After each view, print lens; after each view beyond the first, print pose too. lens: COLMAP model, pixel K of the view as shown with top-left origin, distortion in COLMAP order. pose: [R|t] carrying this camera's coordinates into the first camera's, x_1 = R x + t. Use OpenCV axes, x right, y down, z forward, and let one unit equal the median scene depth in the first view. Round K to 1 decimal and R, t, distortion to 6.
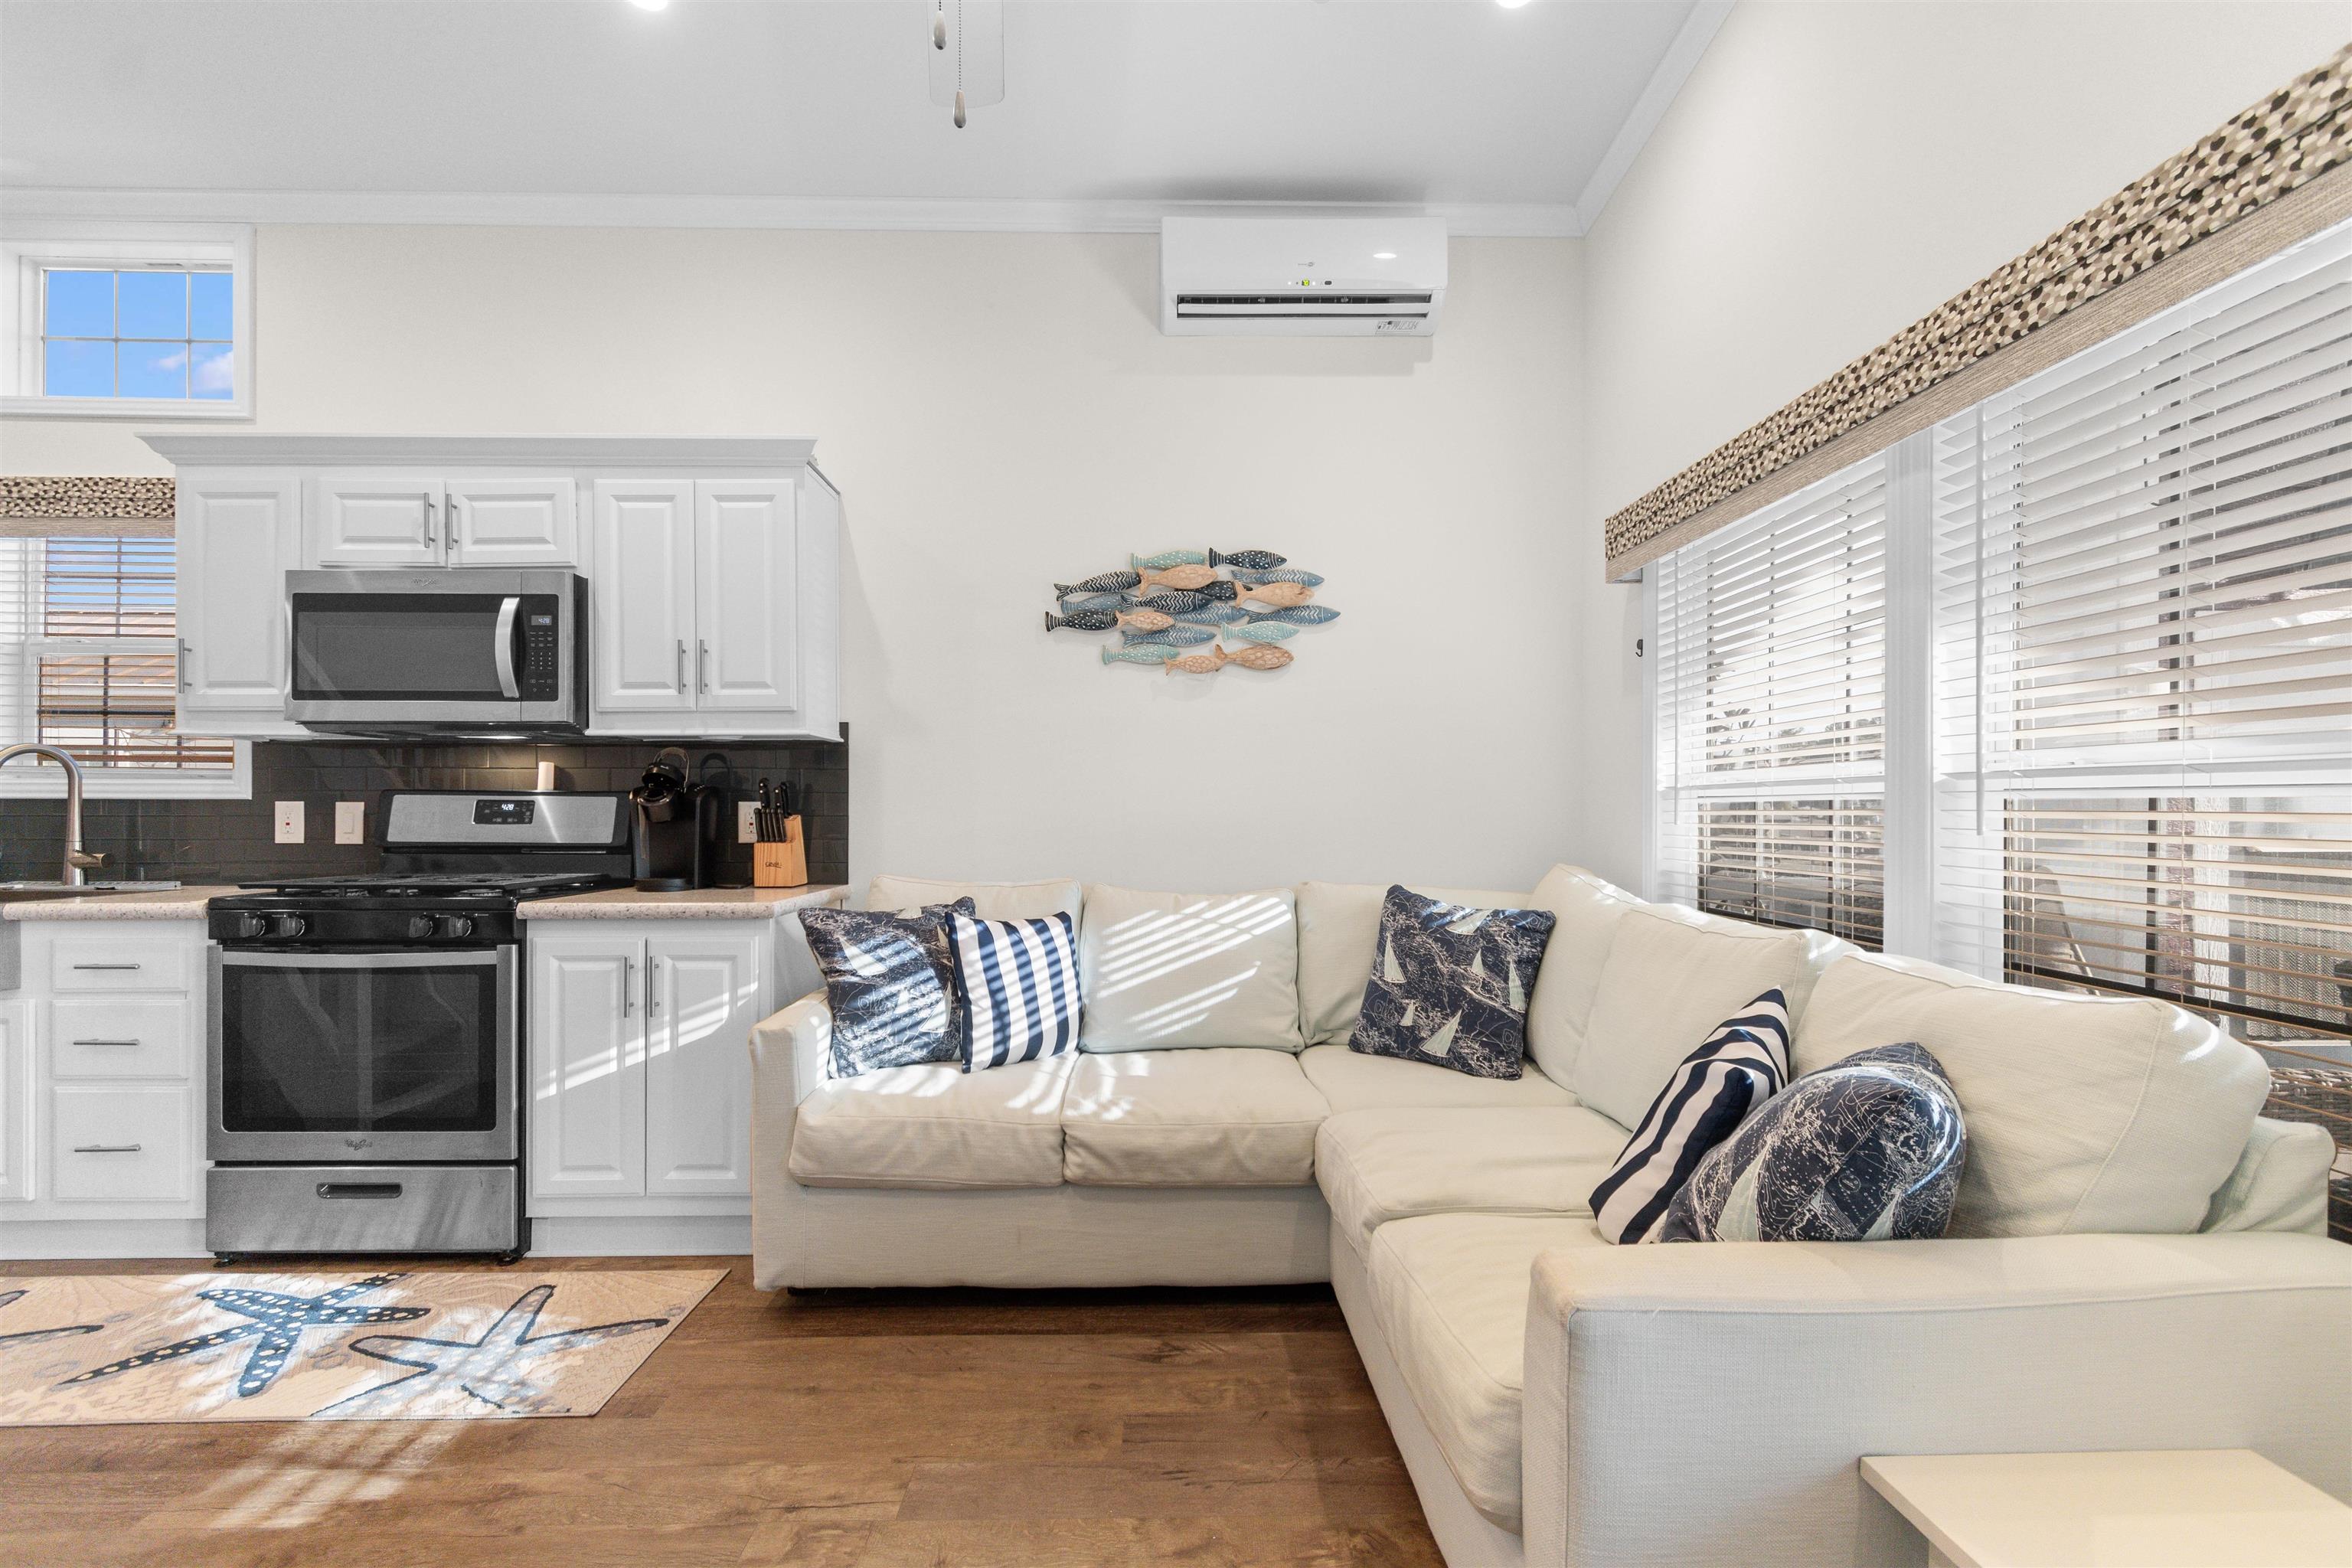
lens RADIAL K [[1034.3, 0, 1176.9], [0, 1034.3, 809.4], [0, 0, 1]] dist [0.005724, -0.003149]
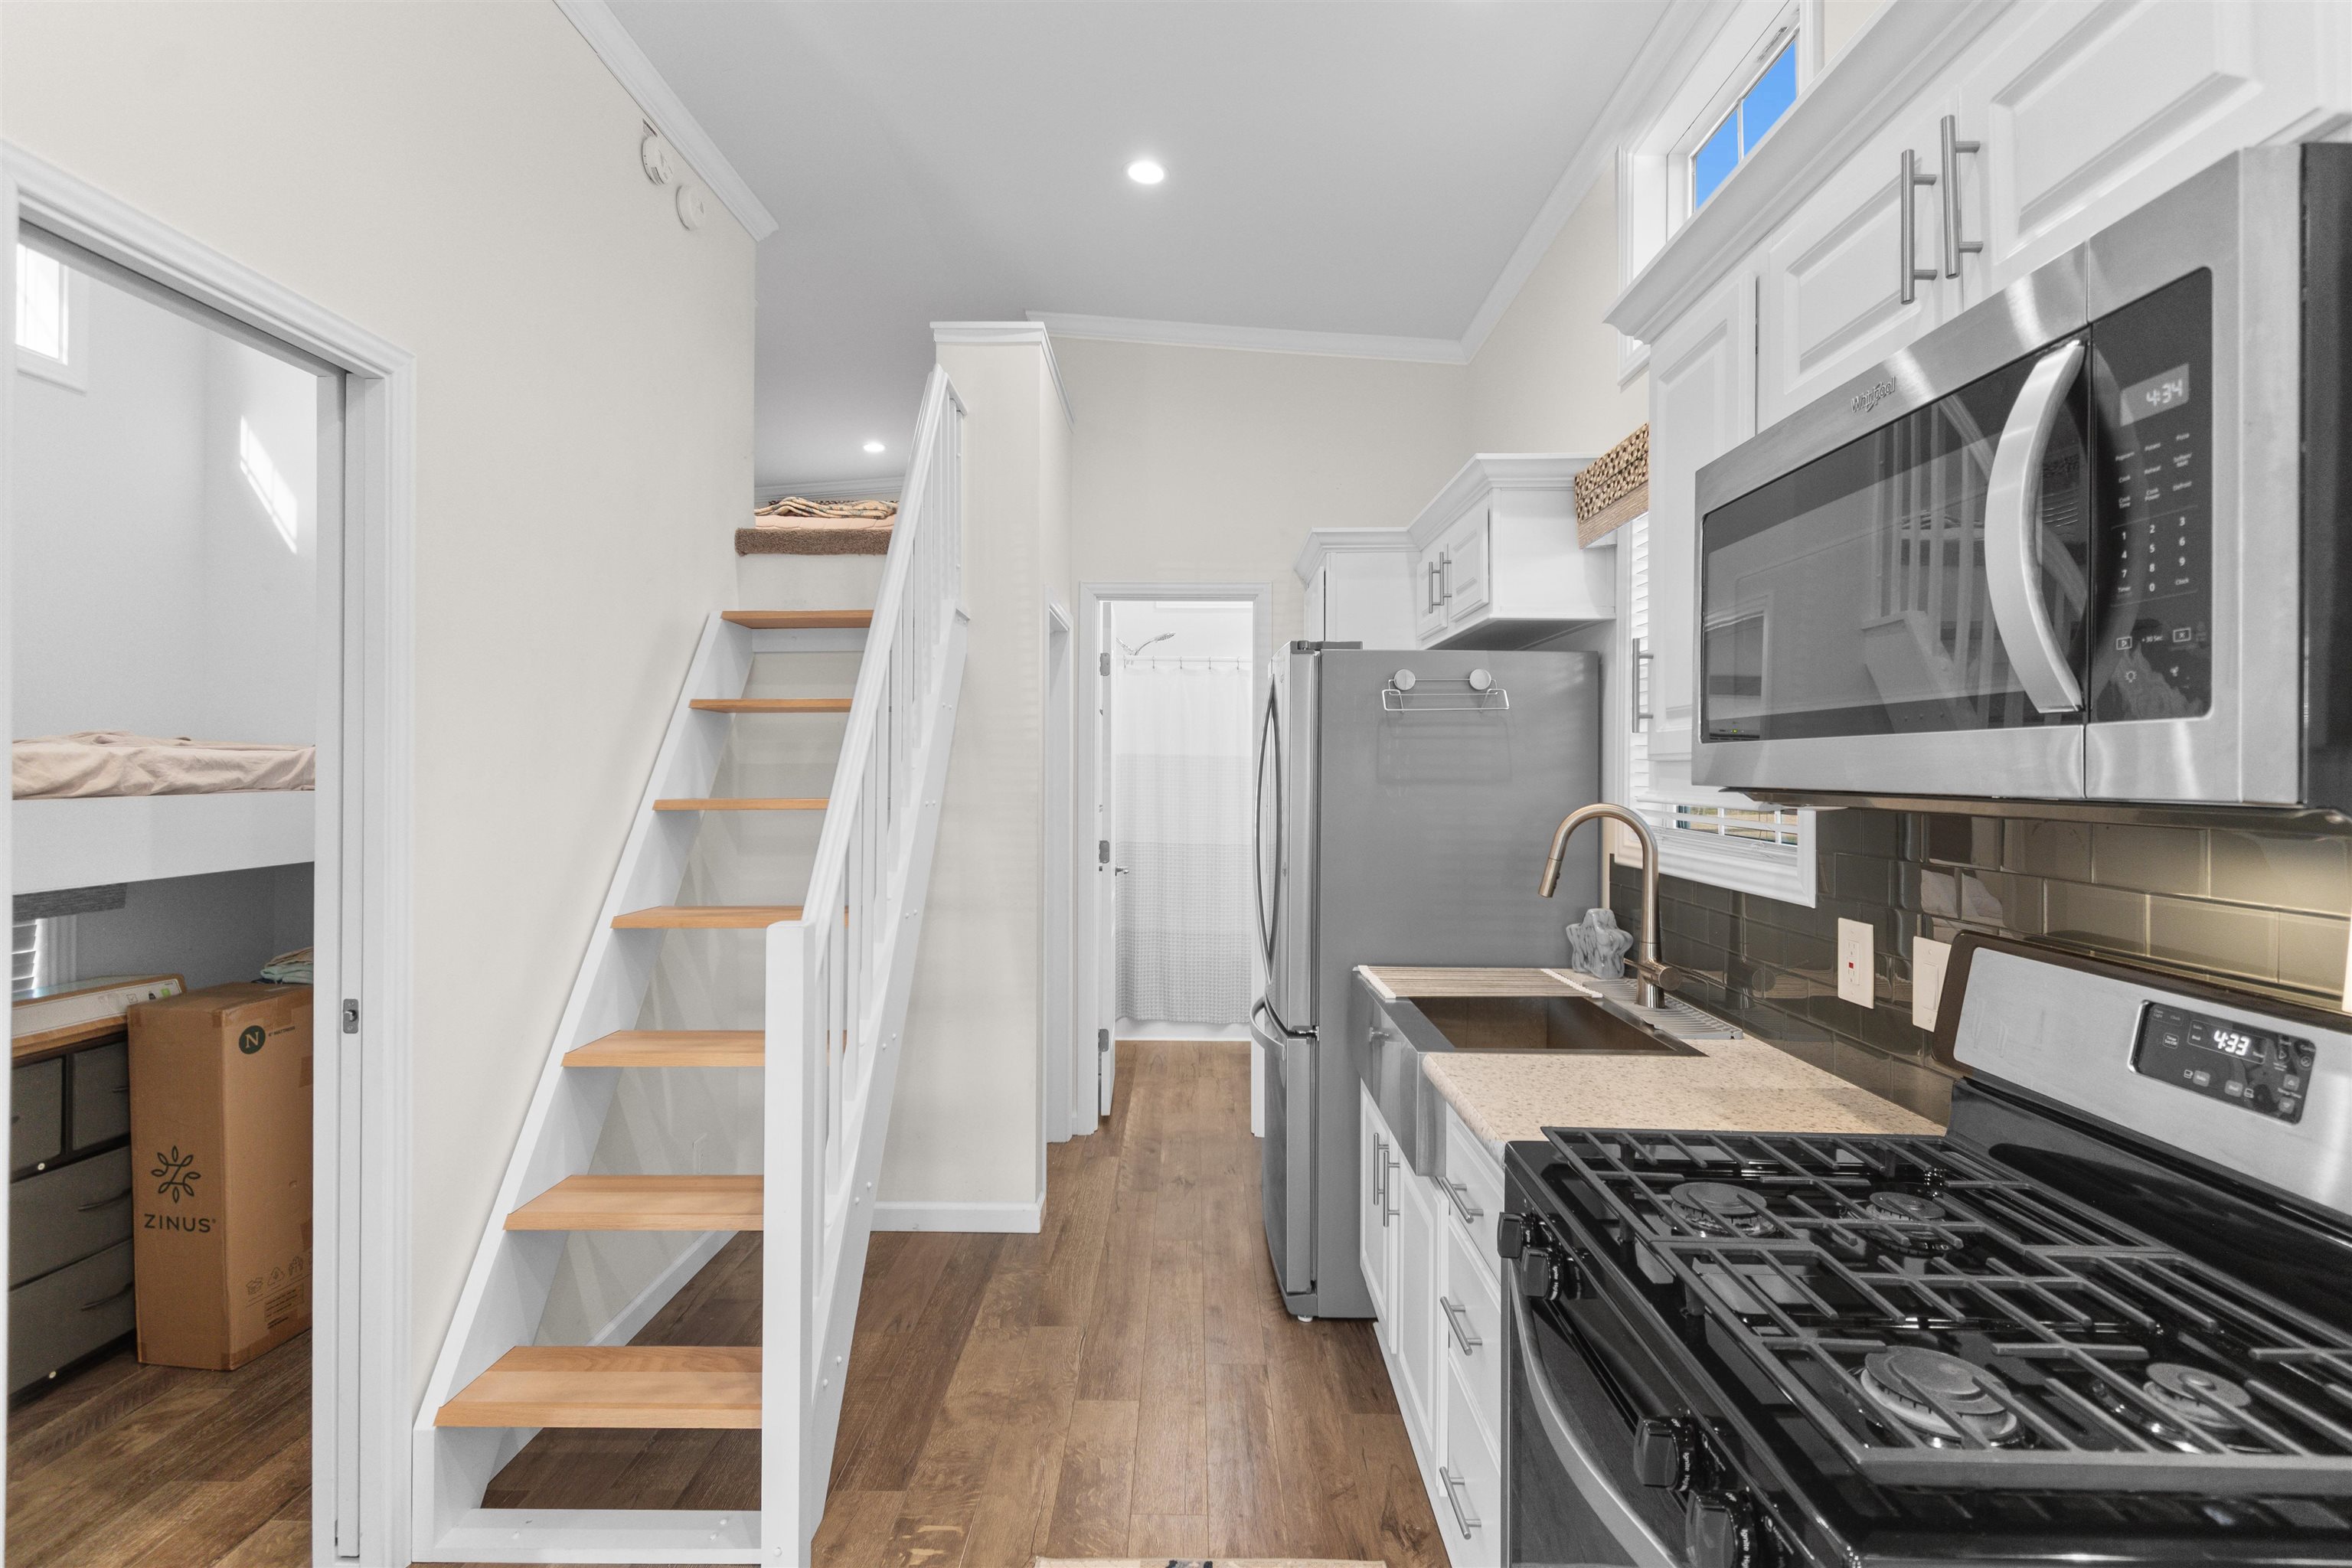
lens RADIAL K [[1098.9, 0, 1180.0], [0, 1098.9, 761.5], [0, 0, 1]] dist [0.003807, -0.005665]
pose [[-0.032459, -0.007377, -0.999446, -0.338772], [-0.004195, 0.999965, -0.007244, -0.090721], [0.999464, 0.003958, -0.032488, 0.767196]]
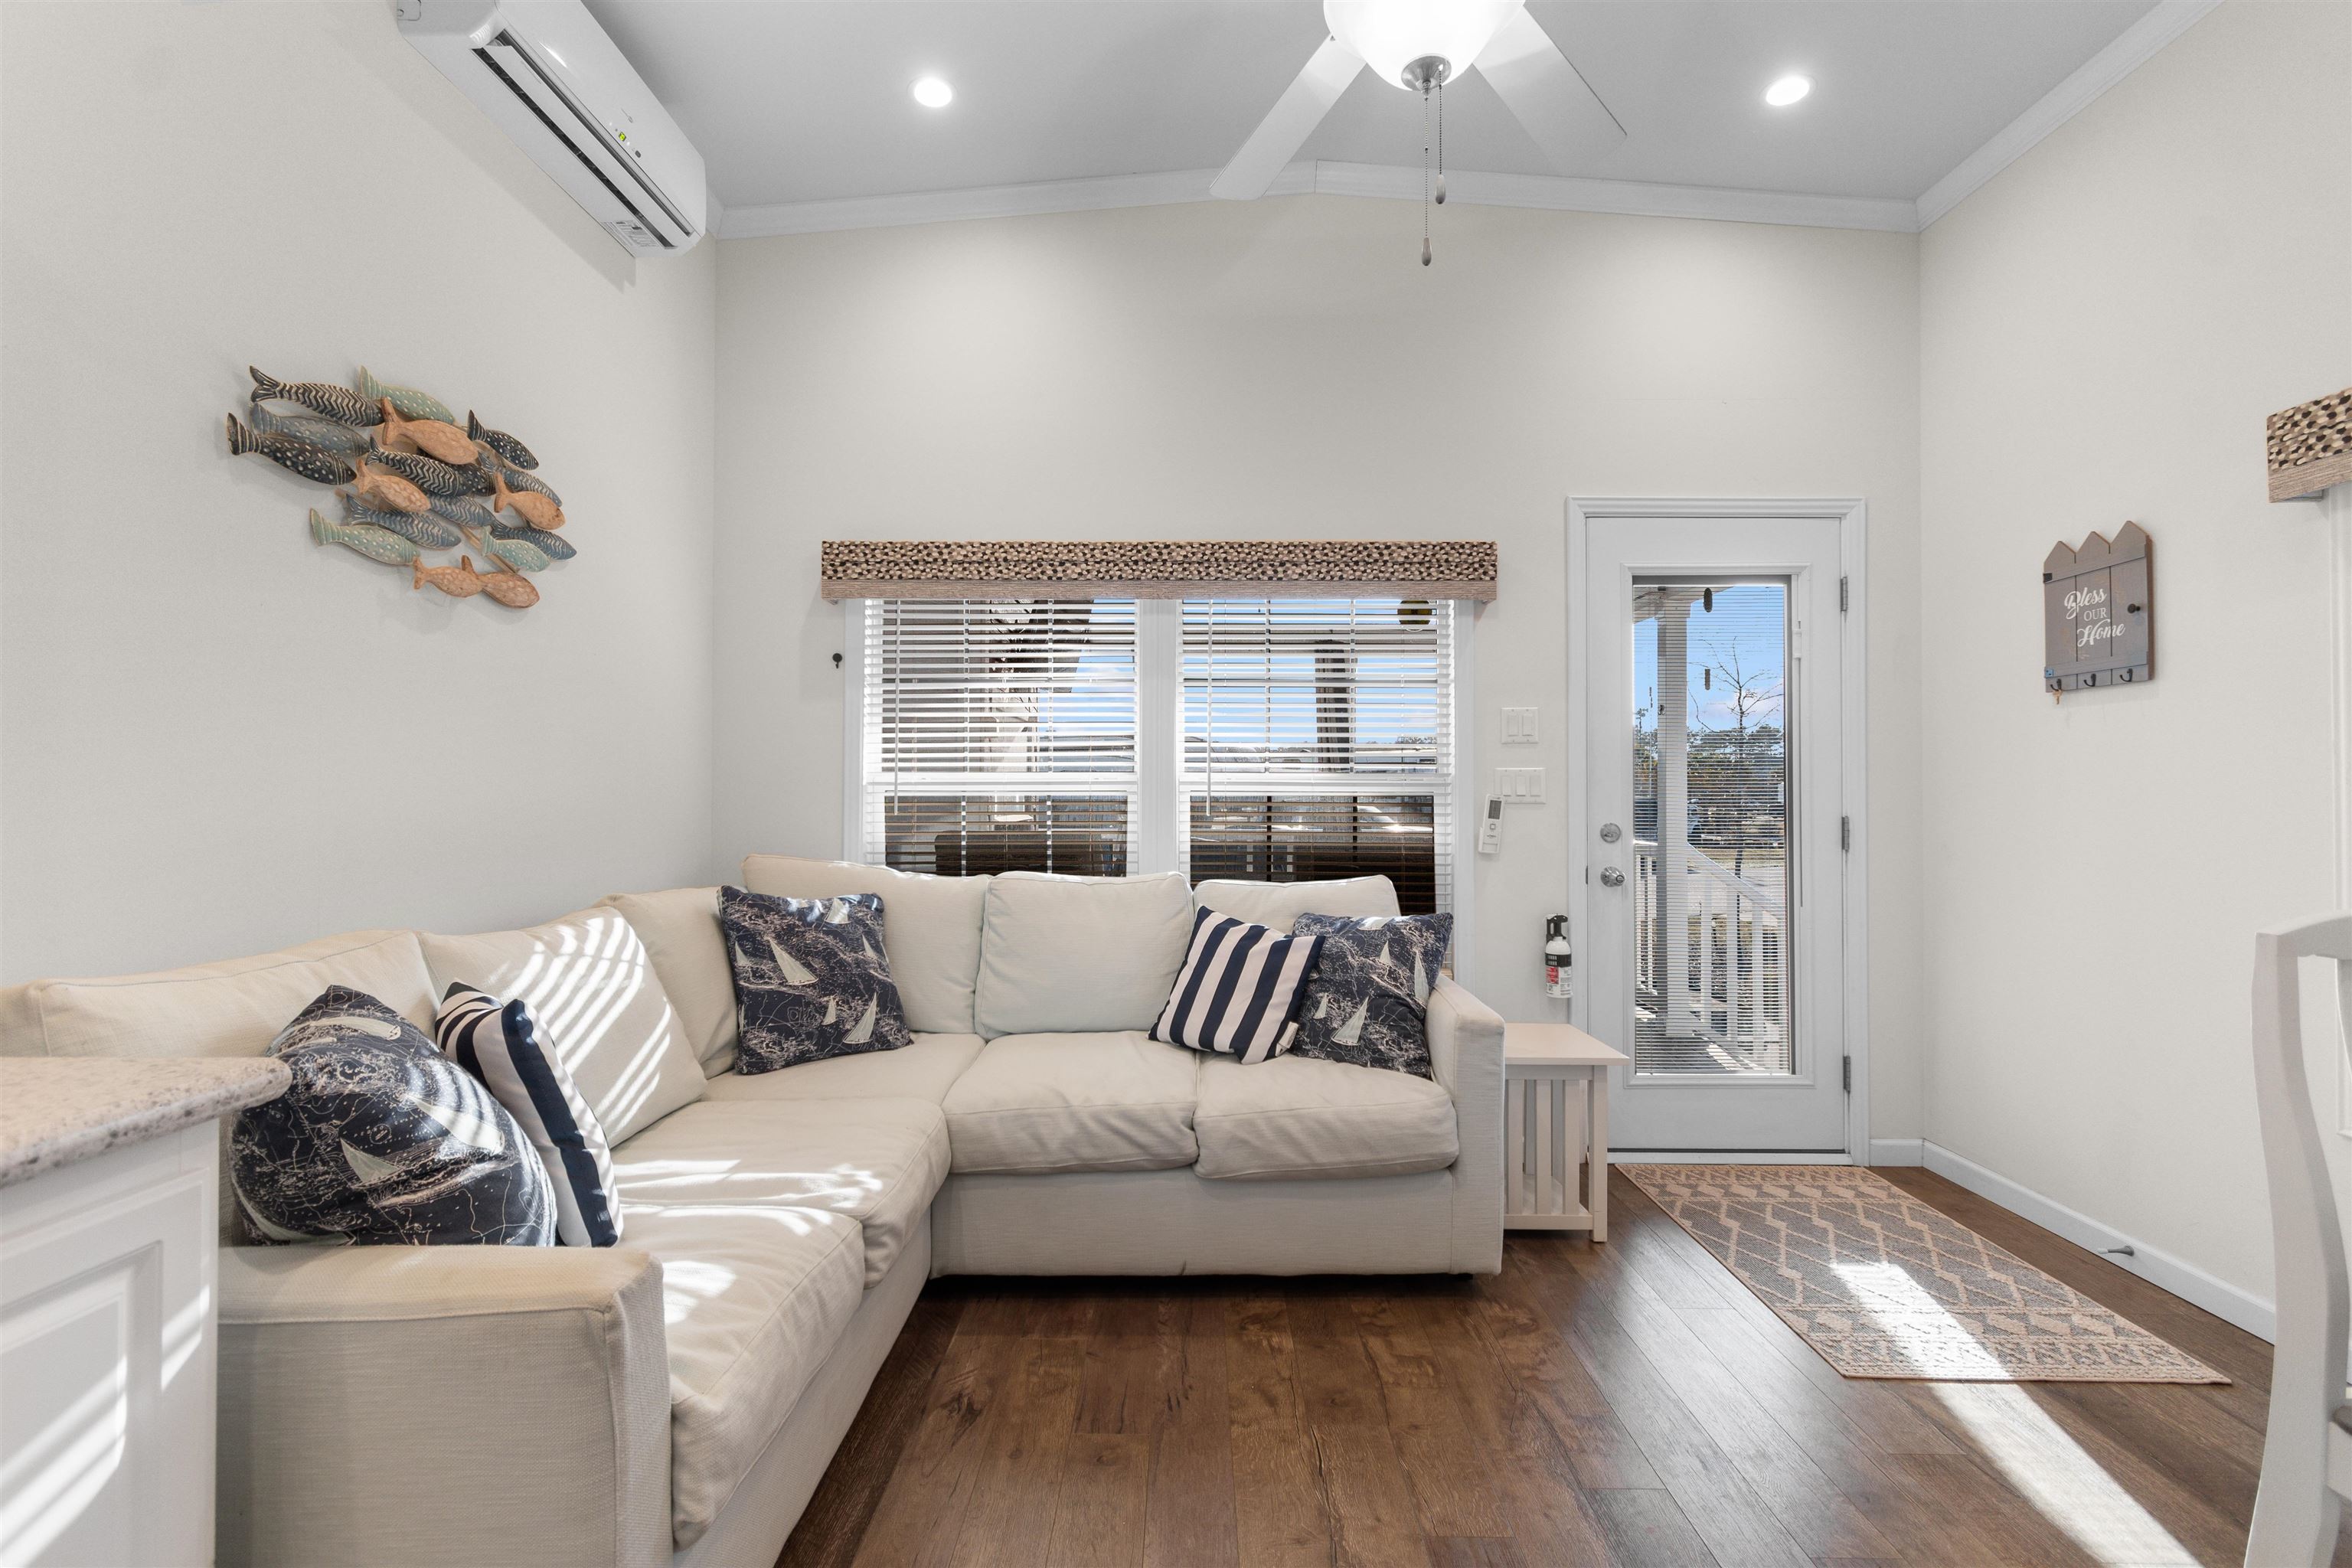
lens RADIAL K [[1034.3, 0, 1173.8], [0, 1034.3, 781.0], [0, 0, 1]] dist [0.005724, -0.003149]
pose [[0.037573, 0.013911, 0.999197, -0.696552], [-0.000944, 0.999903, -0.013886, -0.006568], [-0.999293, -0.000422, 0.037582, 0.595013]]
